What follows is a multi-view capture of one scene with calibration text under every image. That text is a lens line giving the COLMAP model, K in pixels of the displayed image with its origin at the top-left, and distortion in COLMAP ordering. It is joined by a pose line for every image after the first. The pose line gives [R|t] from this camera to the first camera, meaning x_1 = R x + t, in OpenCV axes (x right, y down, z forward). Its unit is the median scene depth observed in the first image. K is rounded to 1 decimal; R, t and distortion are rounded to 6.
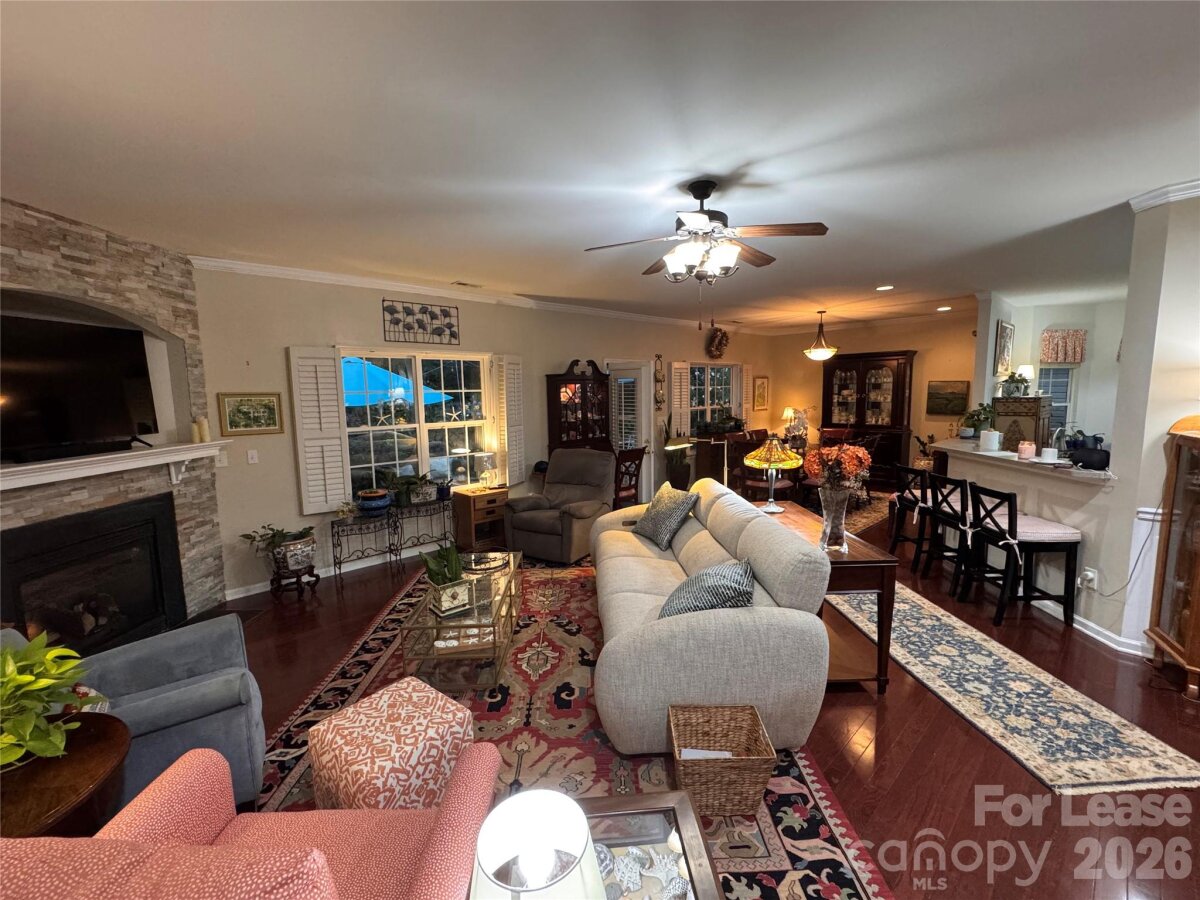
lens RADIAL K [[478.6, 0, 638.6], [0, 478.6, 445.9], [0, 0, 1]] dist [-0.001316, 0.000316]
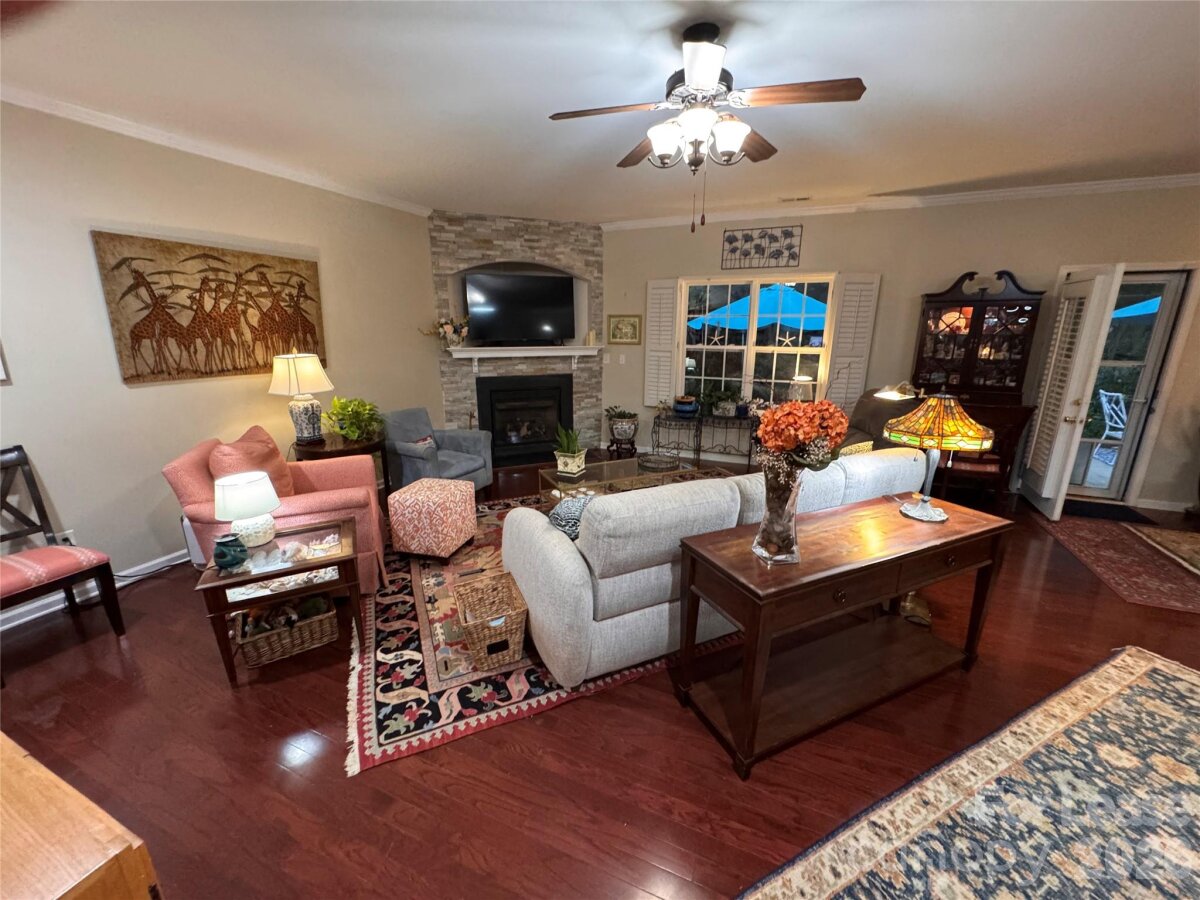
lens RADIAL K [[478.6, 0, 604.3], [0, 478.6, 447.7], [0, 0, 1]] dist [-0.001316, 0.000316]
pose [[0.401836, 0.245419, -0.882211, 0.614778], [-0.114687, 0.969319, 0.217413, -0.031796], [0.908501, 0.013813, 0.417654, 0.369881]]
